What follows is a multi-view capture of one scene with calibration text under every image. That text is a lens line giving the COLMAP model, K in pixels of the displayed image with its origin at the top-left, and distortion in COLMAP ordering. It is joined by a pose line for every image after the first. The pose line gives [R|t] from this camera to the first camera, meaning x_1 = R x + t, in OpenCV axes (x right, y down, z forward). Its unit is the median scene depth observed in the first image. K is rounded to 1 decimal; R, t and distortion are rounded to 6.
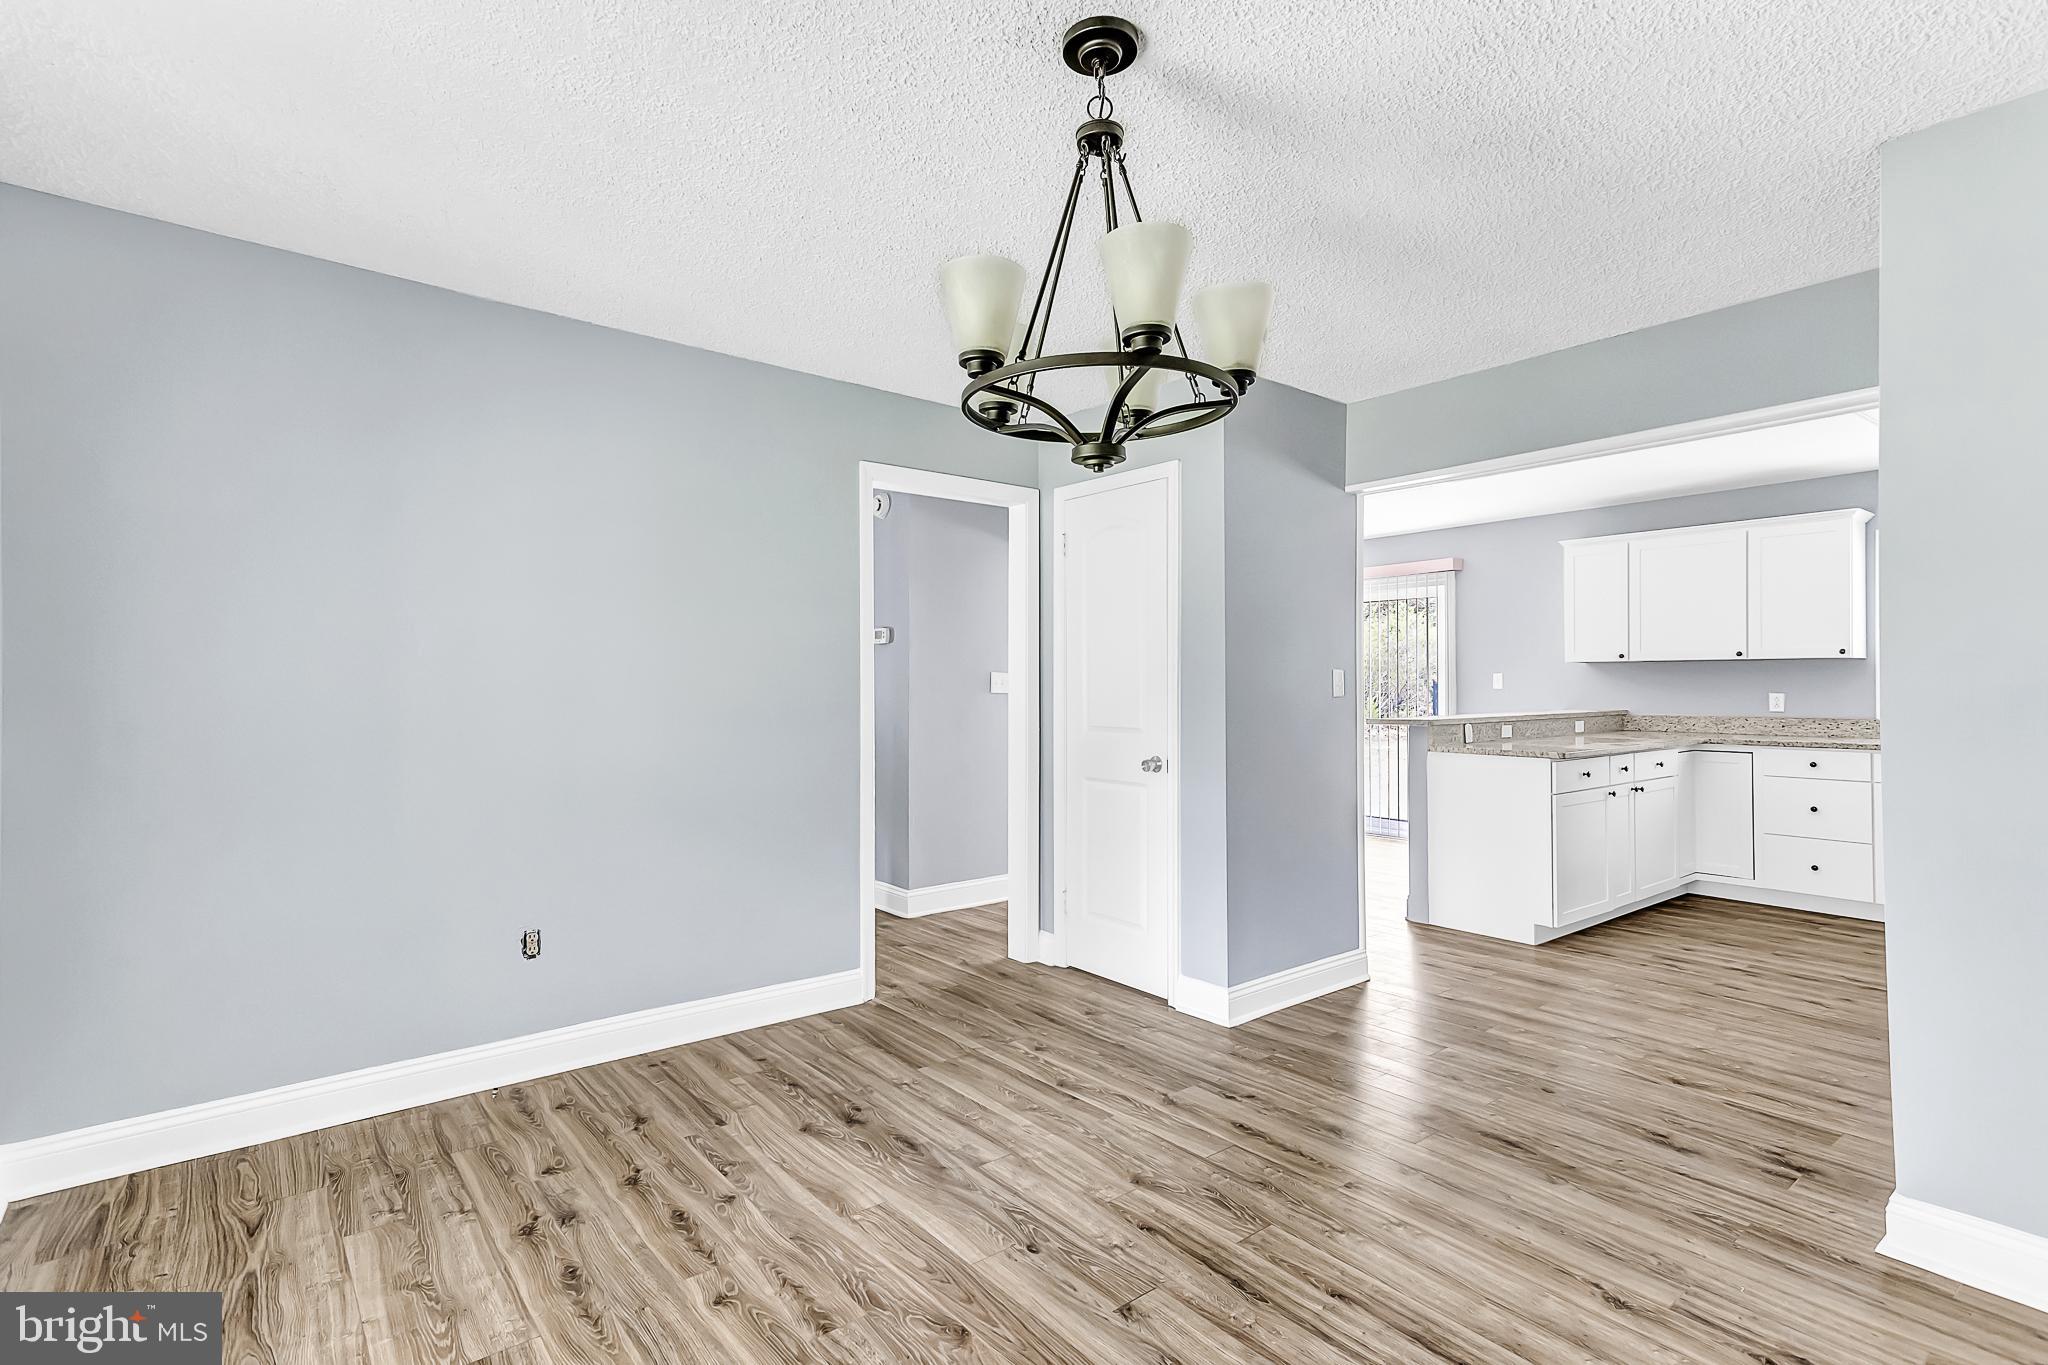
lens RADIAL K [[970.0, 0, 1024.0], [0, 970.0, 682.5], [0, 0, 1]] dist [0.028027, 0.000163]
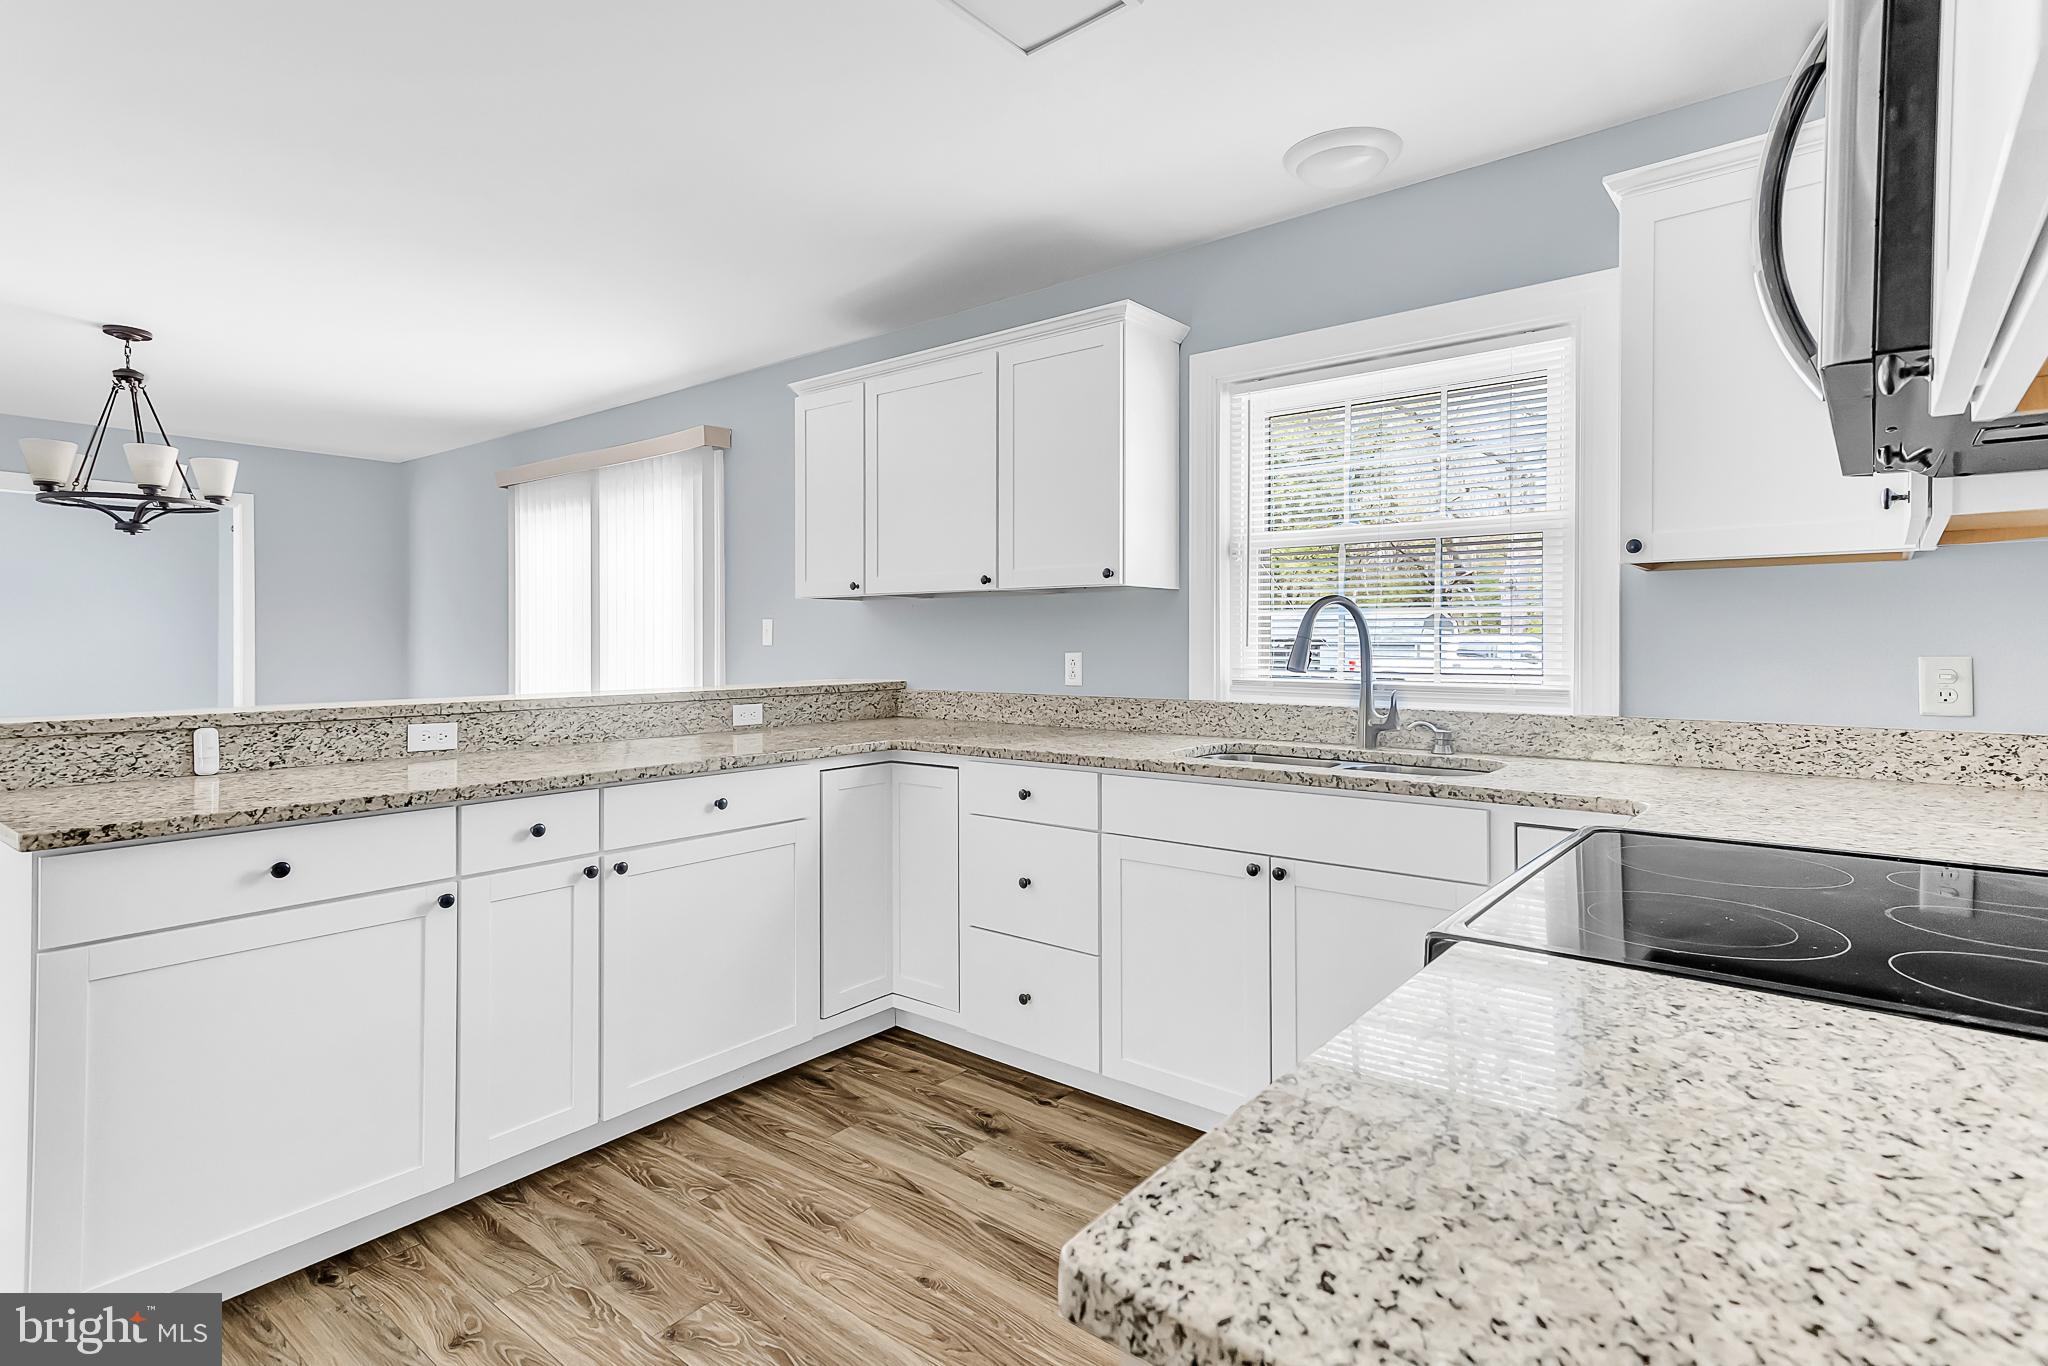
lens RADIAL K [[1025.6, 0, 963.5], [0, 1025.6, 646.0], [0, 0, 1]] dist [0.021470, 0.000458]
pose [[0.979900, 0.002218, 0.199475, 0.620526], [-0.003160, 0.999985, 0.004404, 0.004914], [-0.199462, -0.004946, 0.979893, 0.461381]]
